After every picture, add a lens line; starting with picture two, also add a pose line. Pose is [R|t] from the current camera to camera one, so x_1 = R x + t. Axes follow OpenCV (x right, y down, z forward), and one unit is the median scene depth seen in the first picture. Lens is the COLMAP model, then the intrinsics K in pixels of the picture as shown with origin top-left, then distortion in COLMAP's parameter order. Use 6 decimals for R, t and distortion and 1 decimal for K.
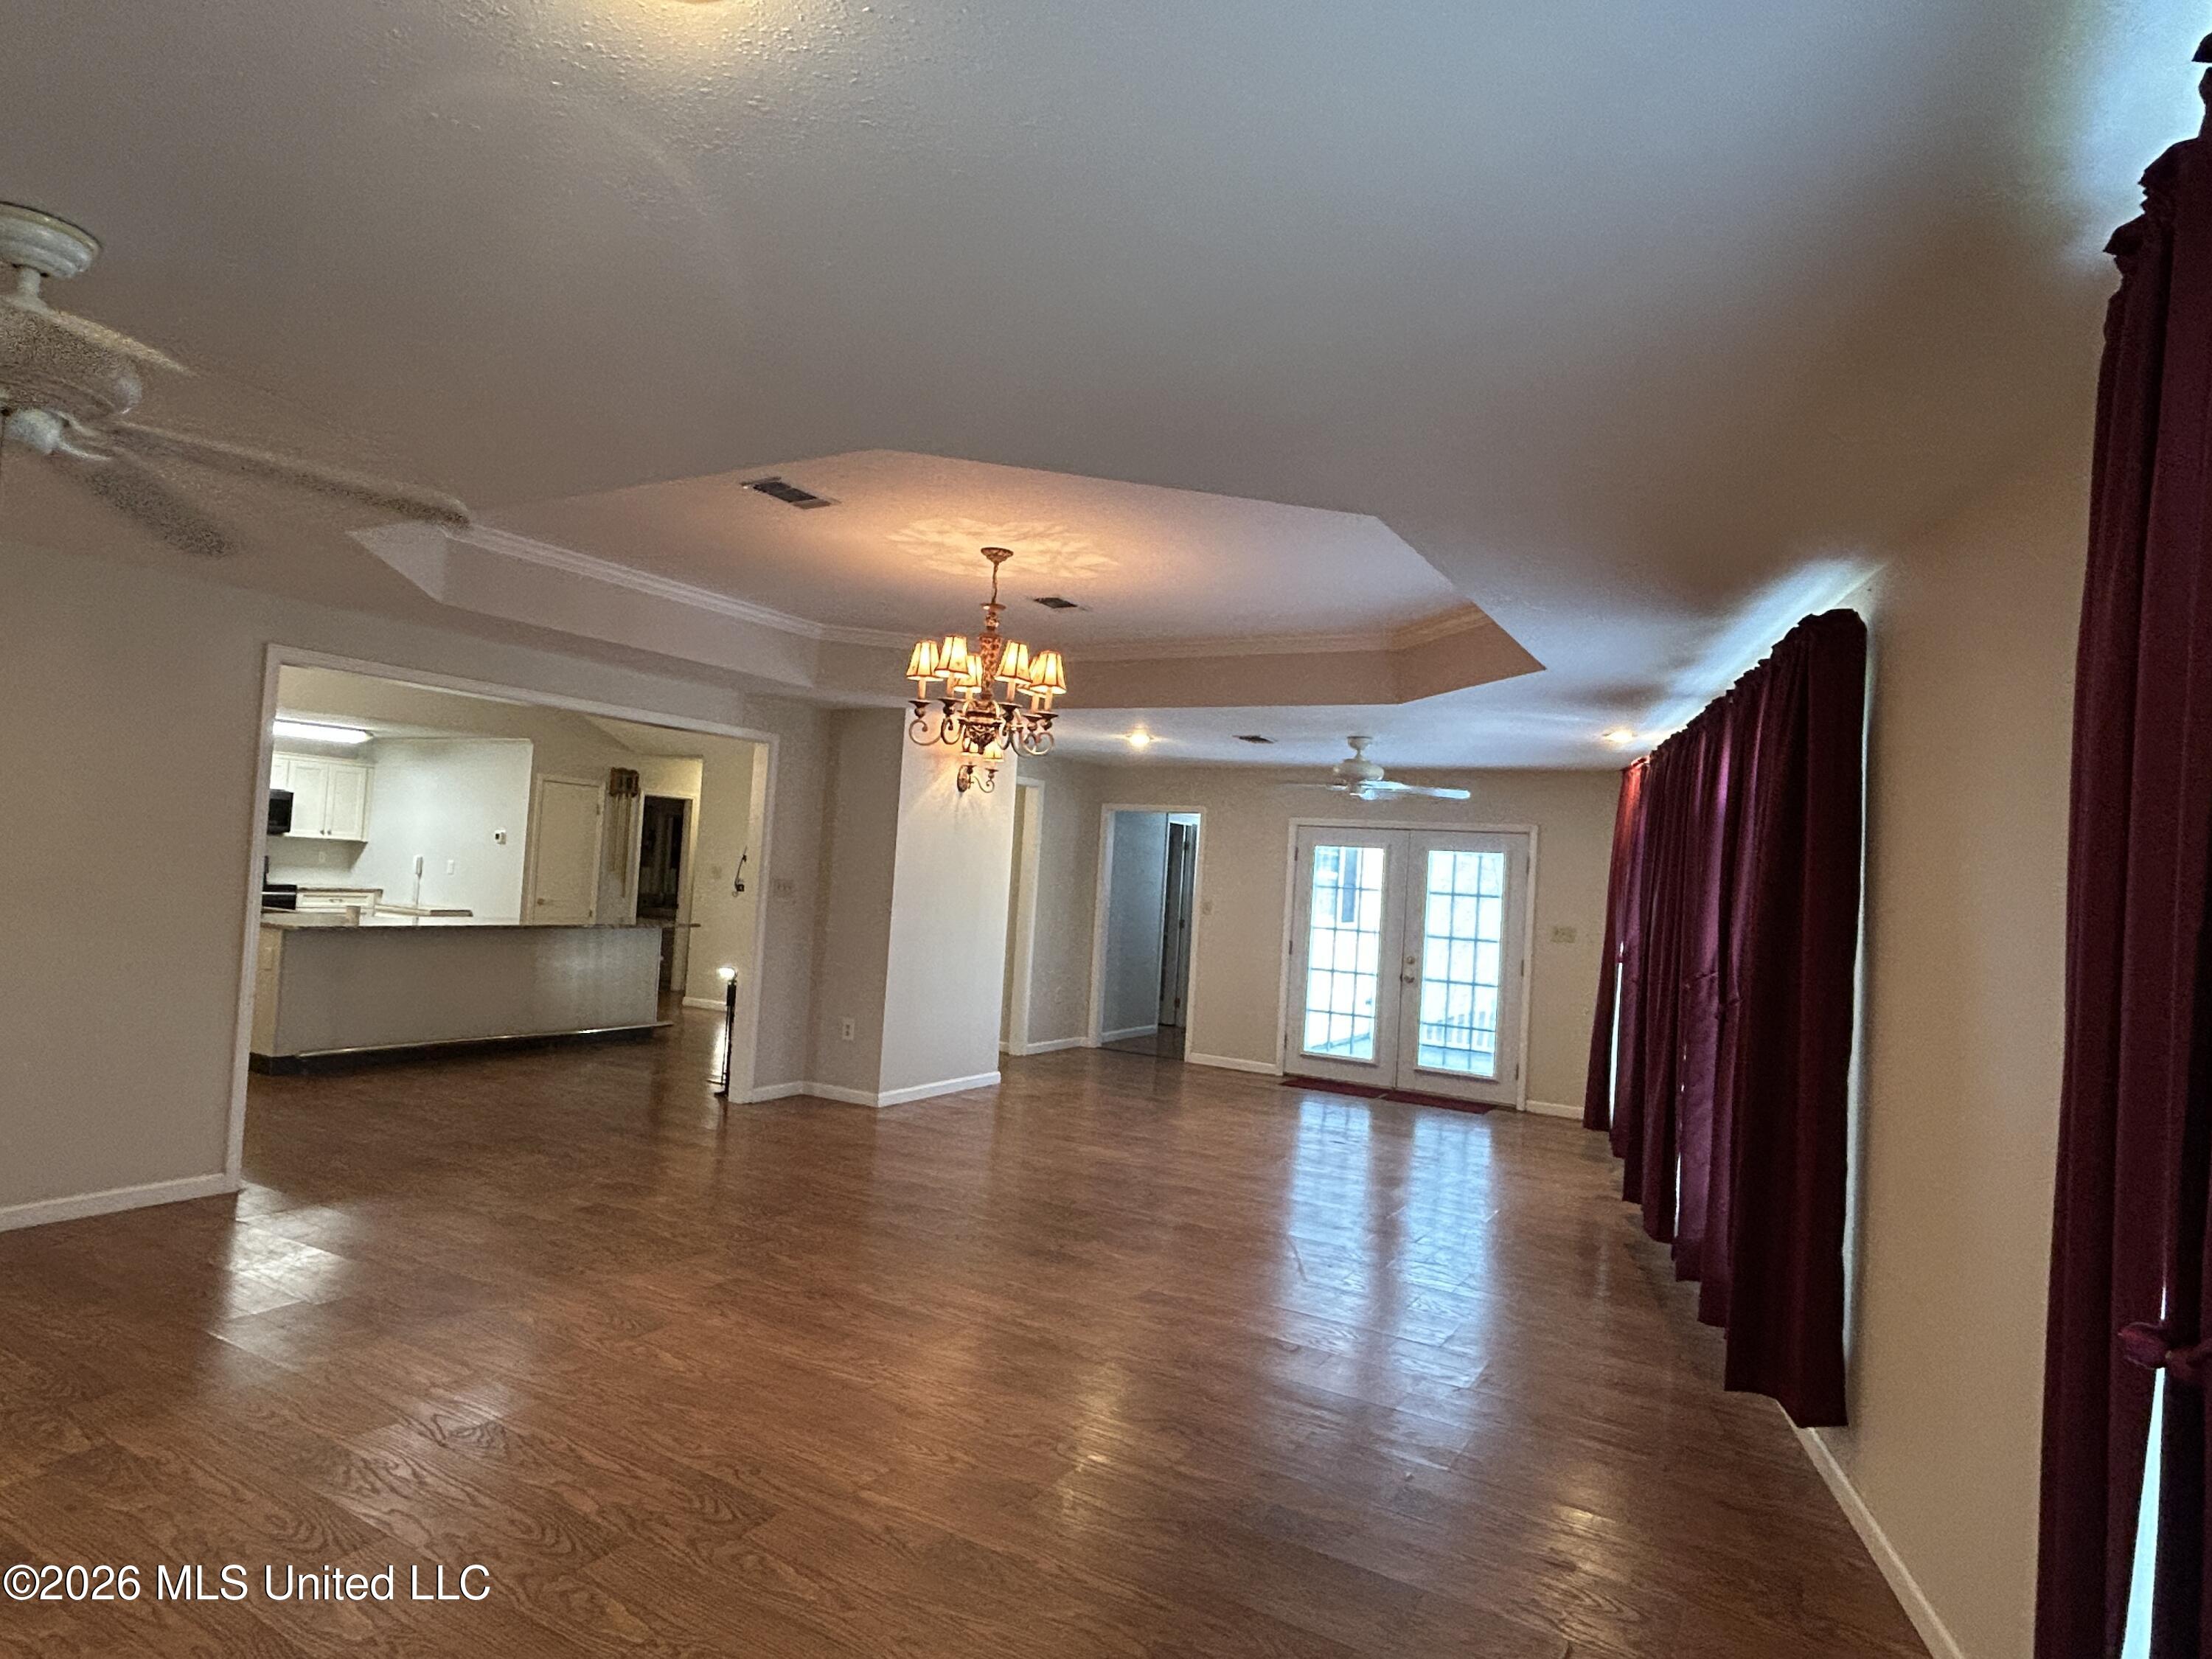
lens RADIAL K [[1253.2, 0, 1065.1], [0, 1253.2, 843.6], [0, 0, 1]] dist [0.000856, -0.000445]
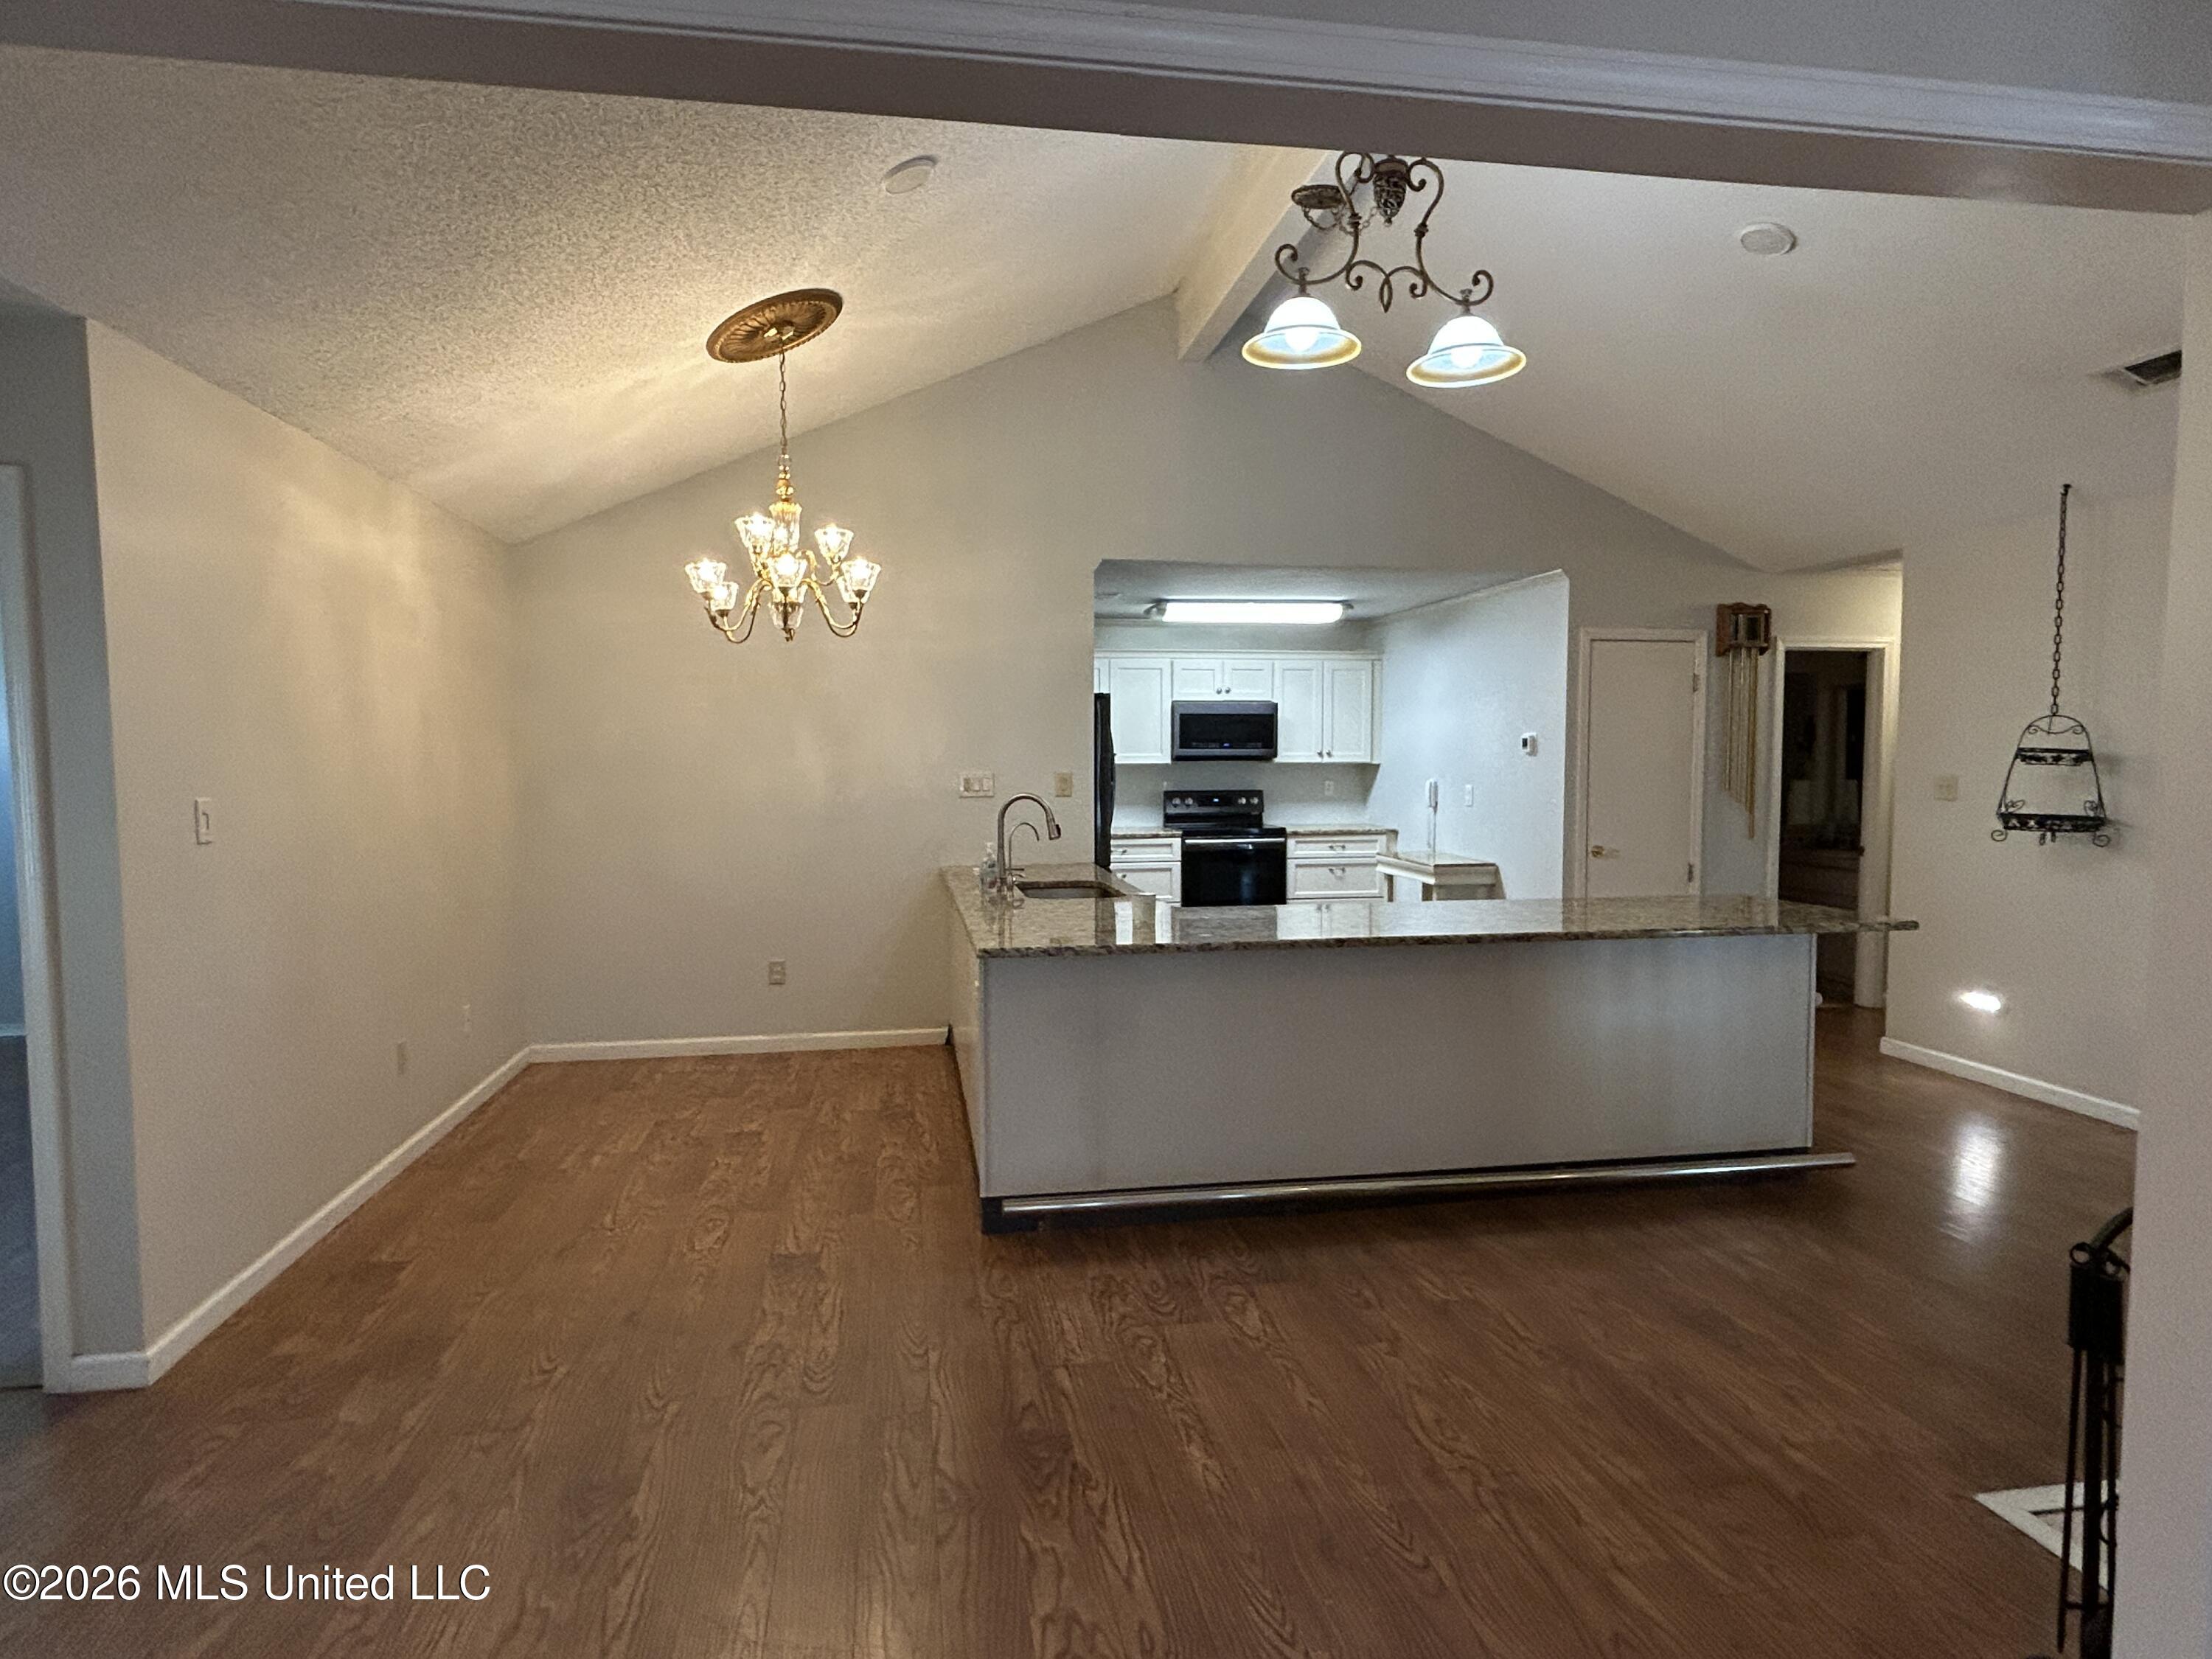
lens RADIAL K [[1253.2, 0, 1105.5], [0, 1253.2, 828.2], [0, 0, 1]] dist [0.000856, -0.000445]
pose [[0.665023, -0.017439, -0.746620, -0.137817], [0.060247, 0.997722, 0.030358, 0.004796], [0.744389, -0.065171, 0.664558, 0.449678]]
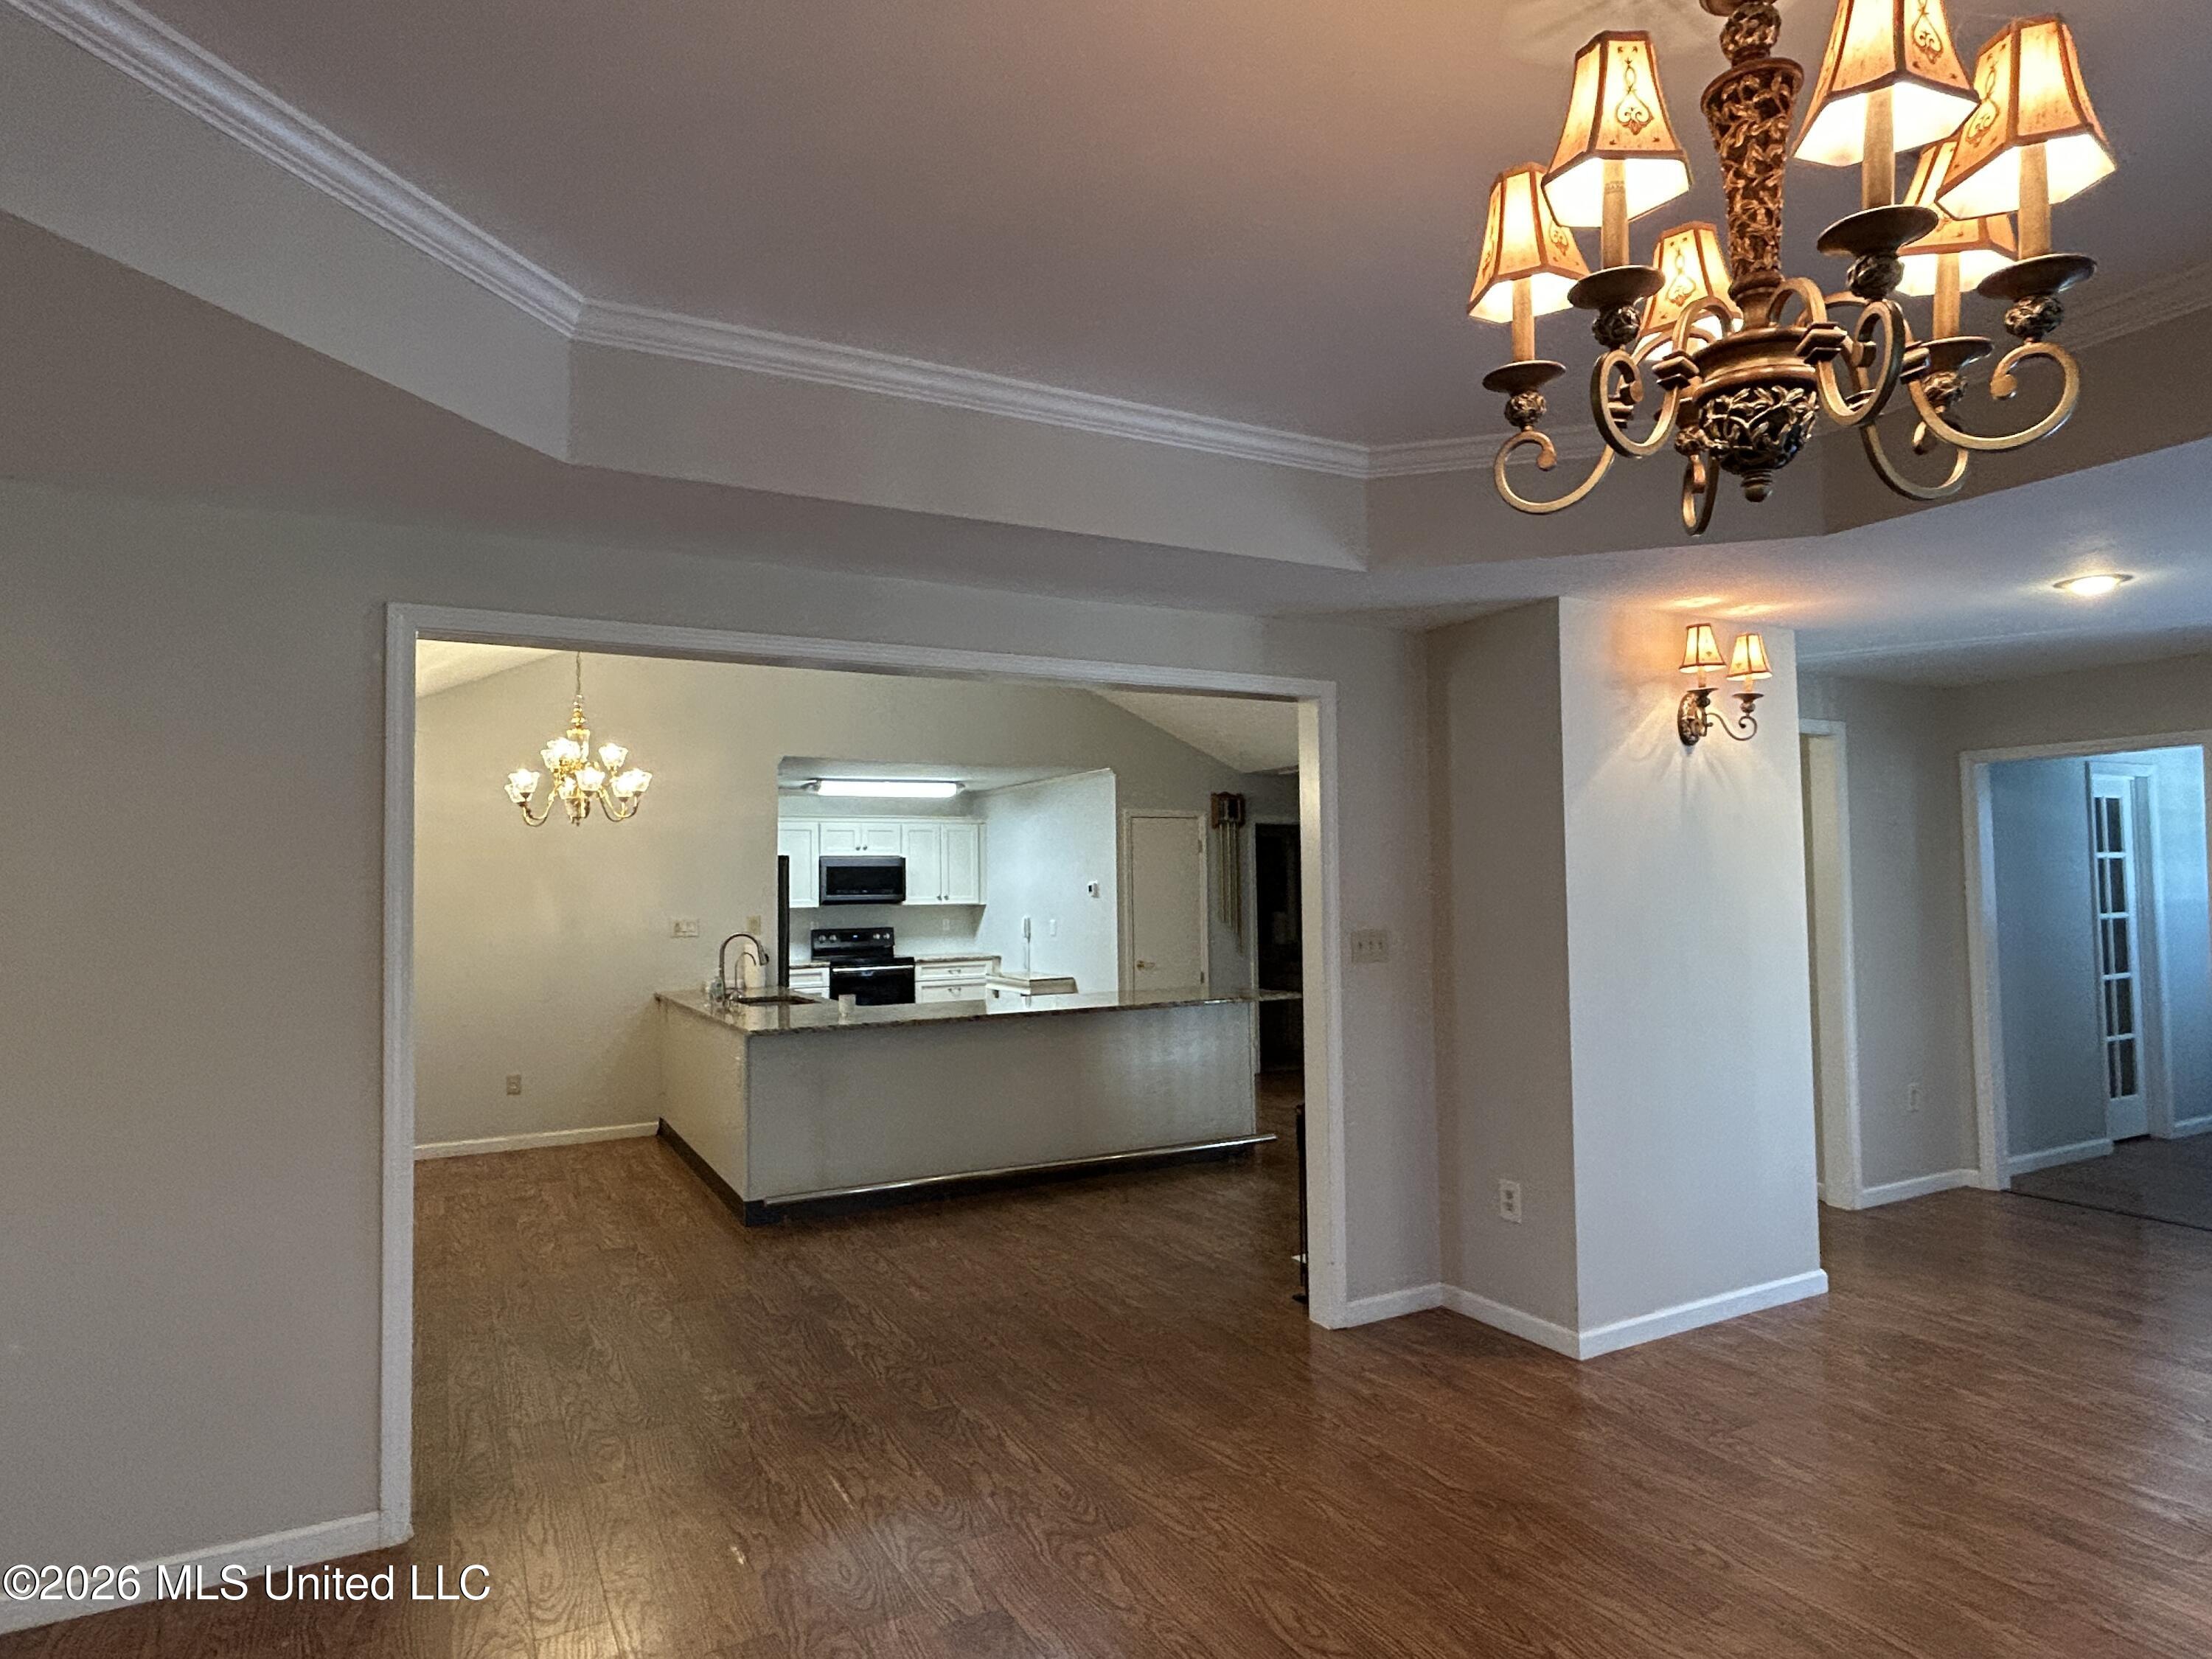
lens RADIAL K [[1253.2, 0, 1111.1], [0, 1253.2, 820.3], [0, 0, 1]] dist [0.000856, -0.000445]
pose [[0.867320, -0.100424, -0.487516, -0.025943], [0.079688, 0.994817, -0.063154, 0.002927], [0.491331, 0.015925, 0.870827, 0.275935]]
